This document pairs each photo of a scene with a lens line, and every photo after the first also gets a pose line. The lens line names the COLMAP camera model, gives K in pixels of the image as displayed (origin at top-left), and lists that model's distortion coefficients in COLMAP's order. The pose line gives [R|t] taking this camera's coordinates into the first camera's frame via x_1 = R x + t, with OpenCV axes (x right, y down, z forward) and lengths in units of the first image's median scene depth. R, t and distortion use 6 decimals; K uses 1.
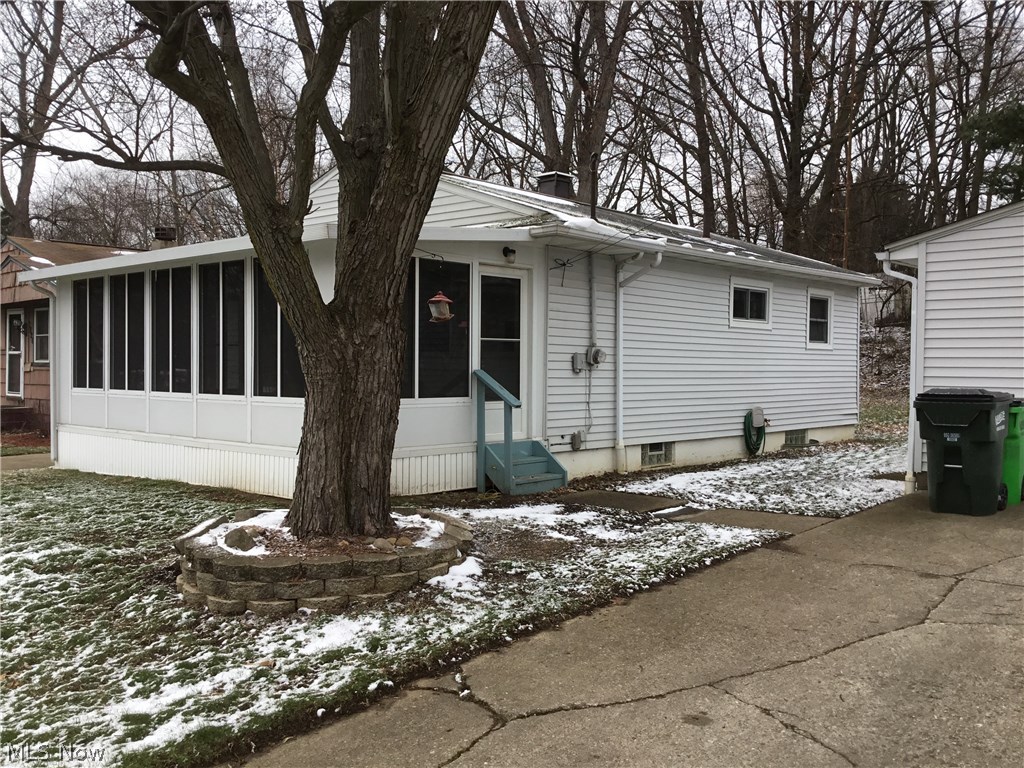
lens RADIAL K [[936.2, 0, 513.7], [0, 936.2, 382.4], [0, 0, 1]] dist [0.113936, -0.213506]
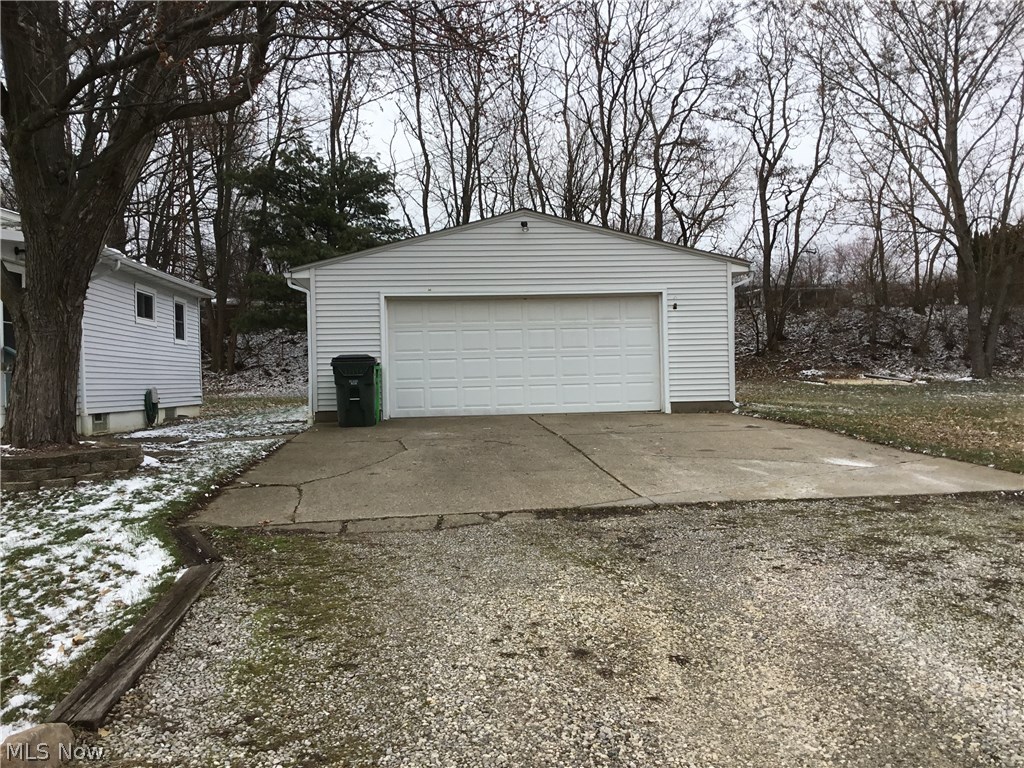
lens RADIAL K [[917.8, 0, 516.2], [0, 917.8, 374.6], [0, 0, 1]] dist [0.128032, -0.248265]
pose [[0.683258, -0.016926, 0.729981, -0.321814], [0.037727, 0.999214, -0.012144, 0.043020], [-0.729201, 0.035837, 0.683360, -0.208775]]
